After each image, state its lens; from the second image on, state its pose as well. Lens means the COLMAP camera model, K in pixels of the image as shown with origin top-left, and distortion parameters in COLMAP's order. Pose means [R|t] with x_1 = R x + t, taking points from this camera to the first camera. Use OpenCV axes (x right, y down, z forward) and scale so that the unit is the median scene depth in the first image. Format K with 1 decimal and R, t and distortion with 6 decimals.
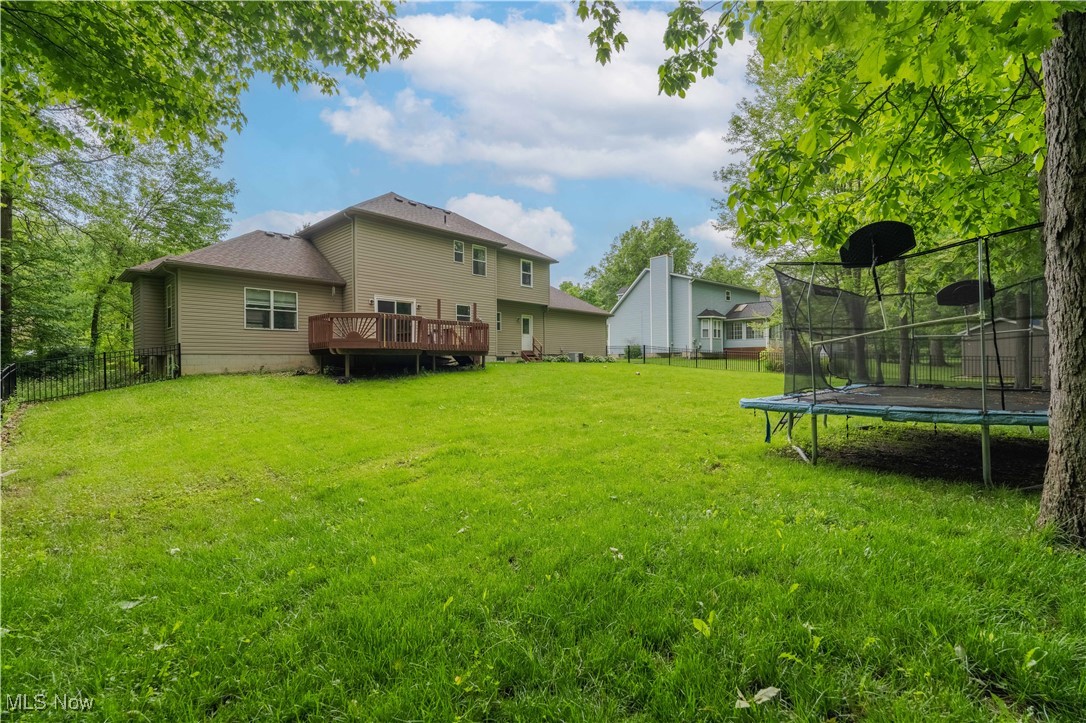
lens RADIAL K [[472.2, 0, 543.0], [0, 472.2, 361.5], [0, 0, 1]] dist [-0.004447, -0.000329]
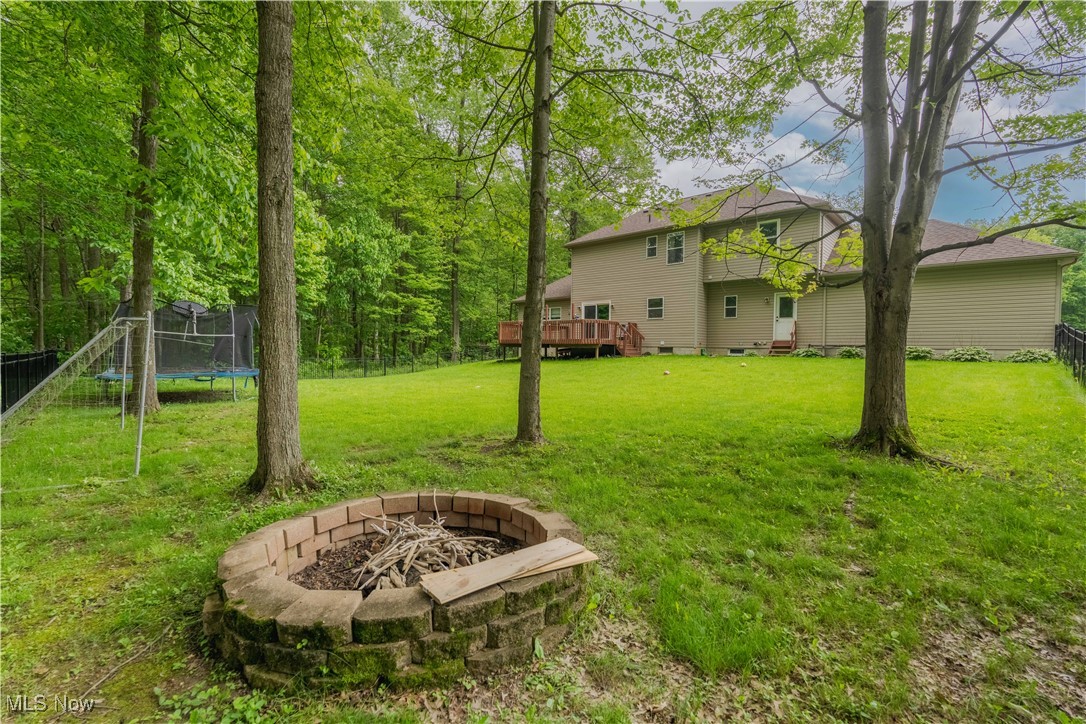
lens RADIAL K [[472.2, 0, 543.0], [0, 472.2, 362.0], [0, 0, 1]] dist [-0.004447, -0.000329]
pose [[0.015564, 0.043142, -0.998948, 0.819181], [0.003978, 0.999058, 0.043209, -0.026746], [0.999871, -0.004647, 0.015378, 0.718910]]
